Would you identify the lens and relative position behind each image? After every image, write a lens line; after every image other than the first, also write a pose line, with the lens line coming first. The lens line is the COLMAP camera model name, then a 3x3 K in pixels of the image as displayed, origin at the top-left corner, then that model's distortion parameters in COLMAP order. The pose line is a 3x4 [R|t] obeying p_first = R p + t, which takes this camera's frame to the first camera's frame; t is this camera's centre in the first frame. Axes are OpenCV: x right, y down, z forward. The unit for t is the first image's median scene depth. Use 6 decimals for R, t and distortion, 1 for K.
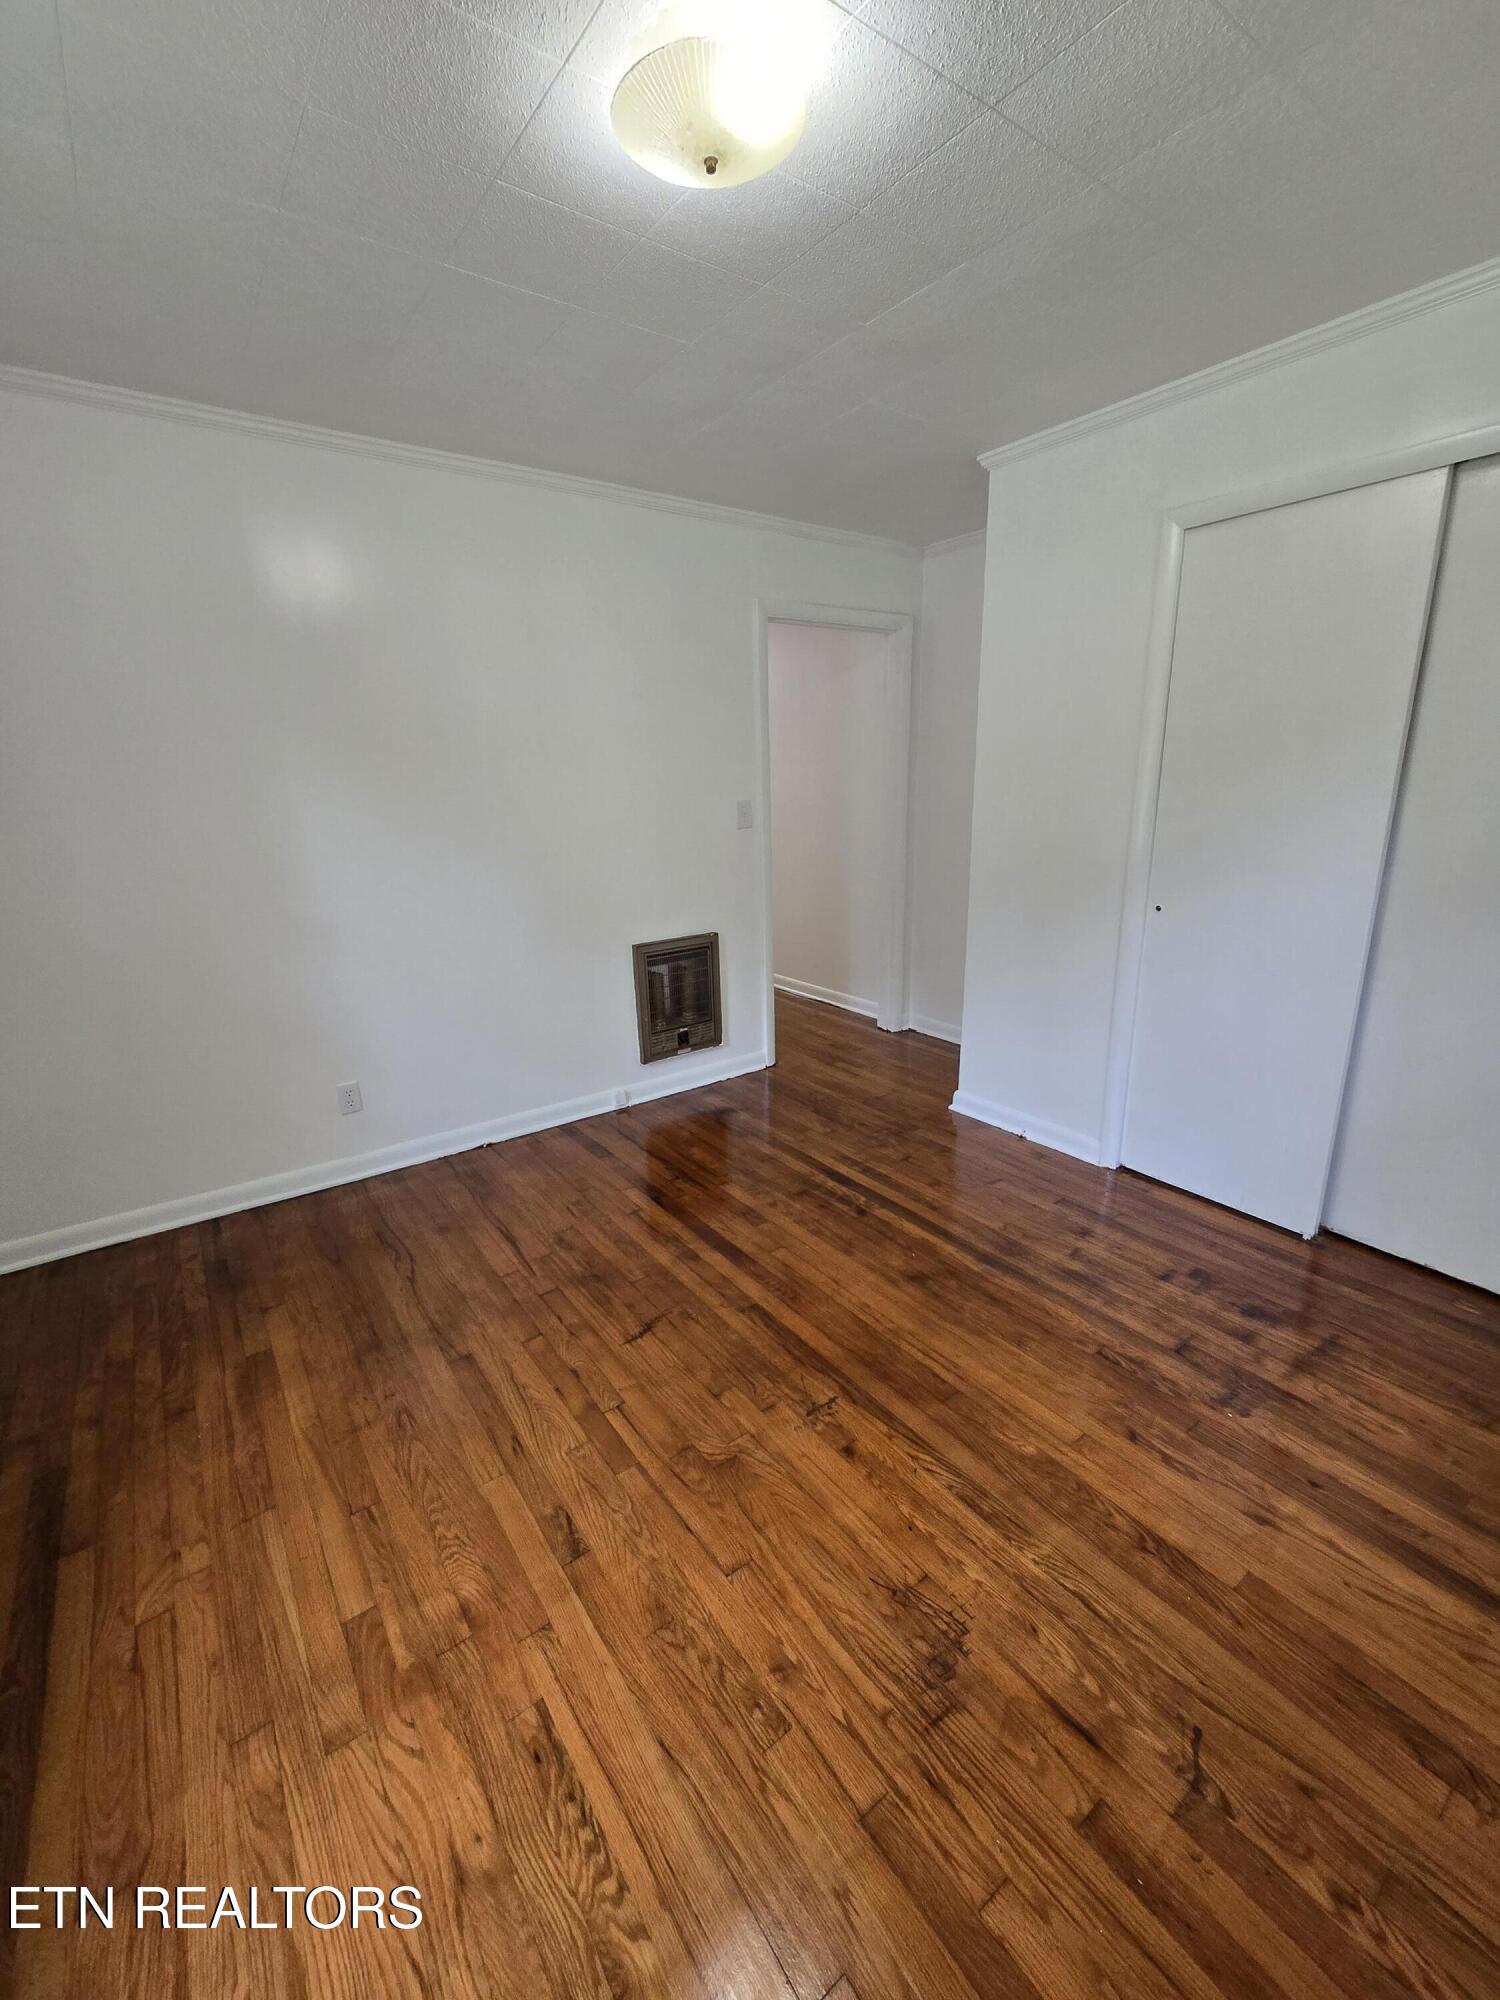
lens RADIAL K [[818.2, 0, 743.2], [0, 818.2, 1004.2], [0, 0, 1]] dist [-0.003646, 0.000841]
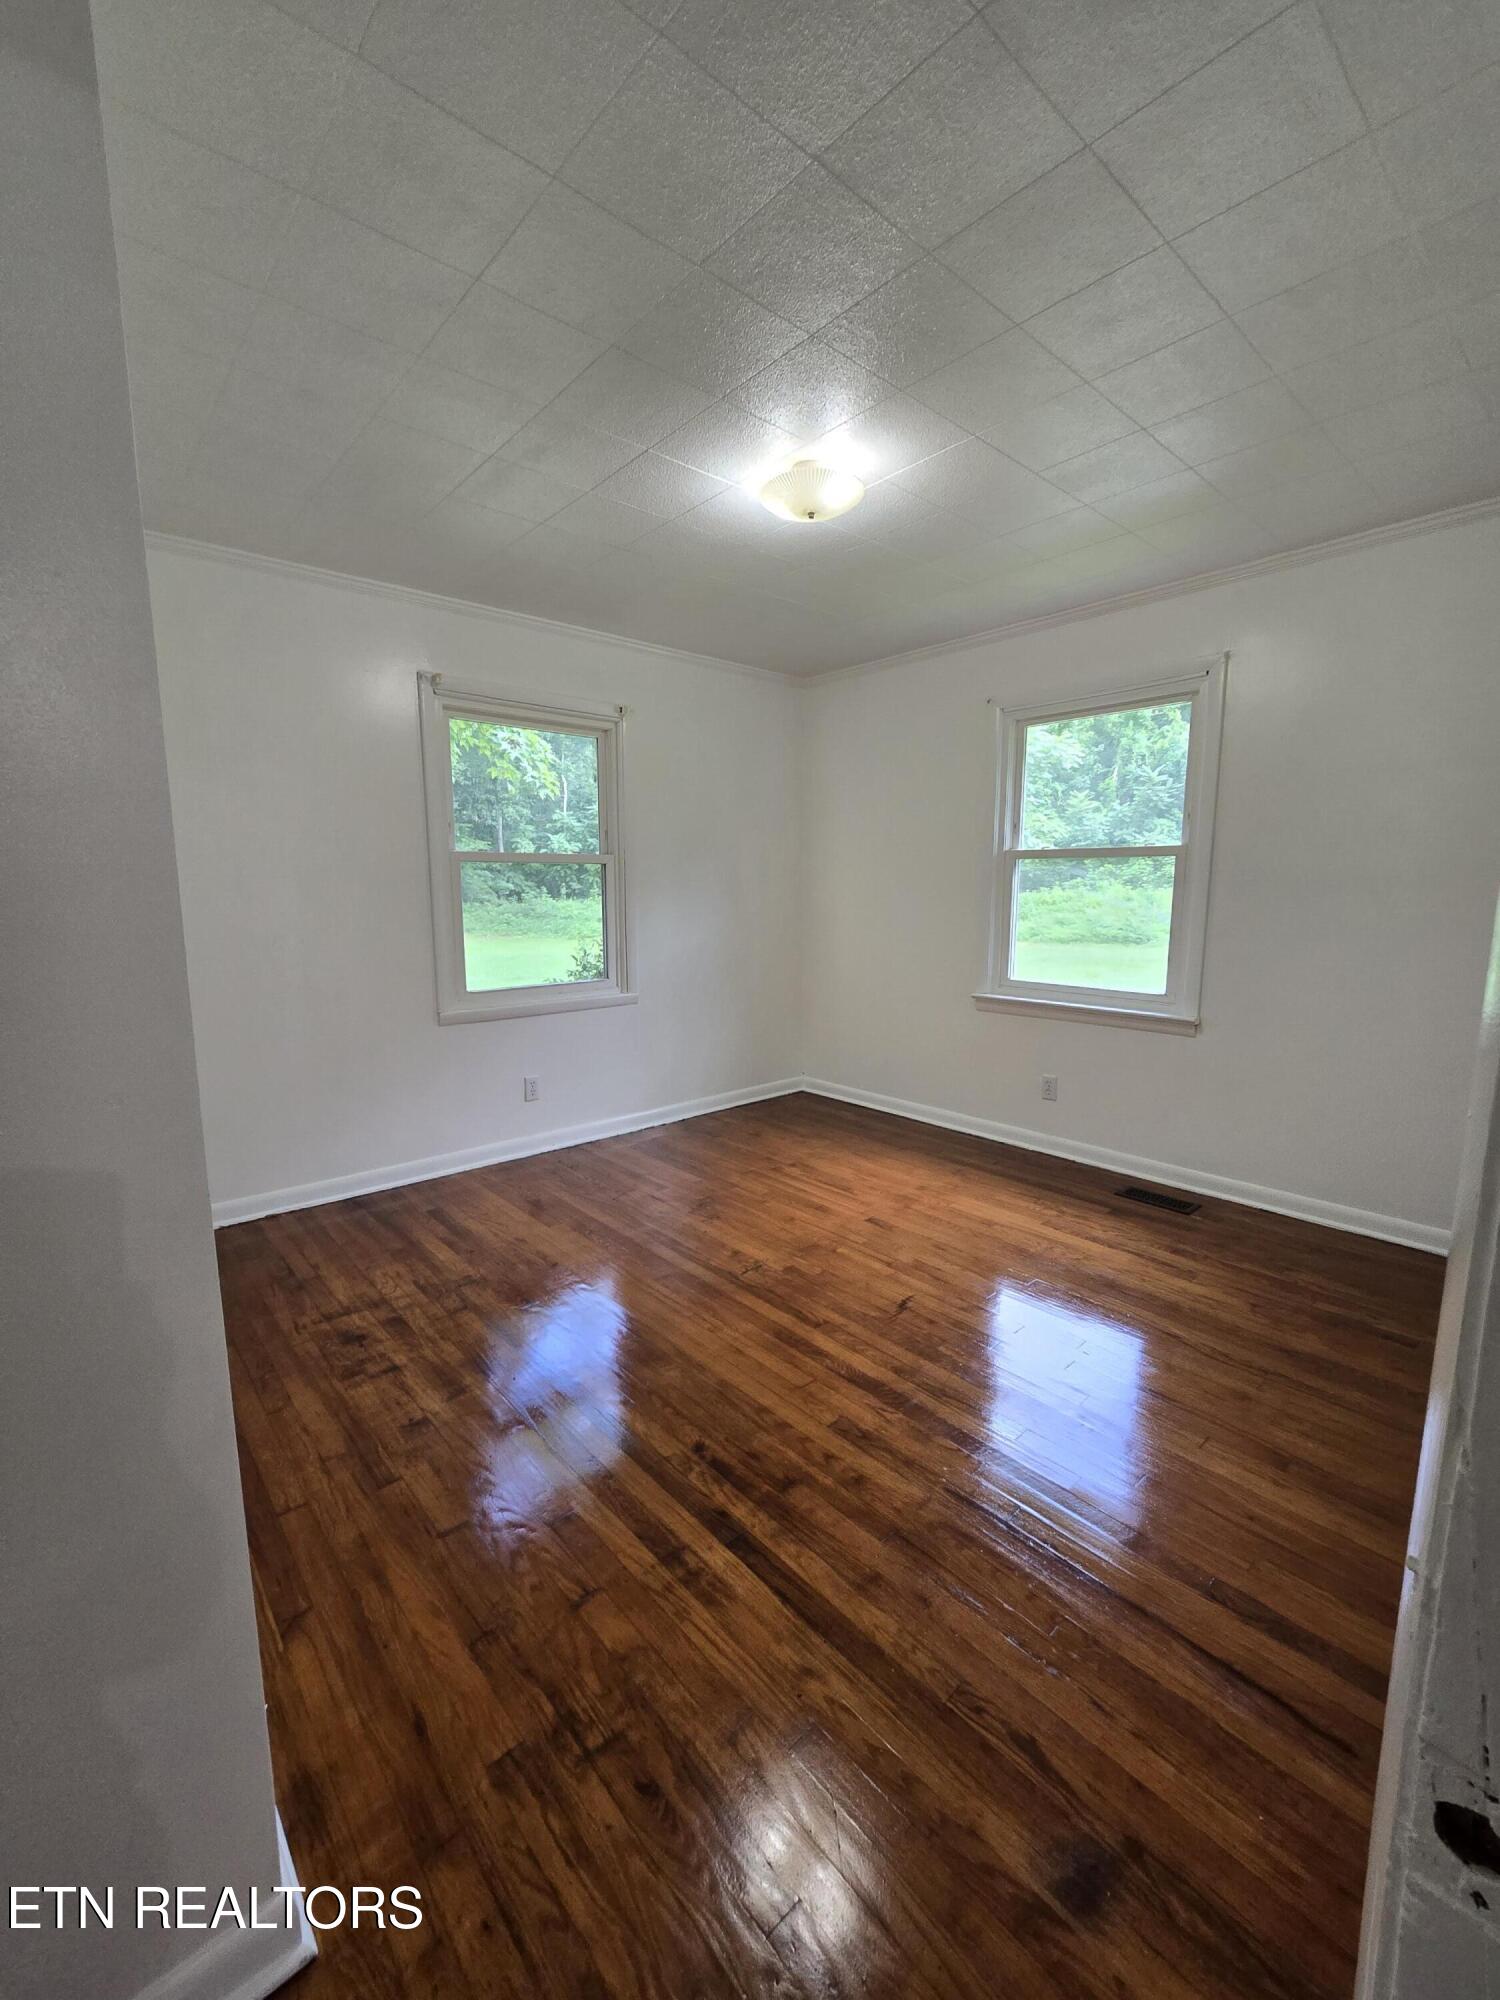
lens RADIAL K [[815.1, 0, 743.7], [0, 815.1, 1010.4], [0, 0, 1]] dist [-0.003736, 0.000491]
pose [[-0.995661, 0.037207, -0.085288, 0.176039], [-0.002121, 0.907267, 0.420550, -0.436173], [0.093027, 0.418907, -0.903252, 1.708604]]
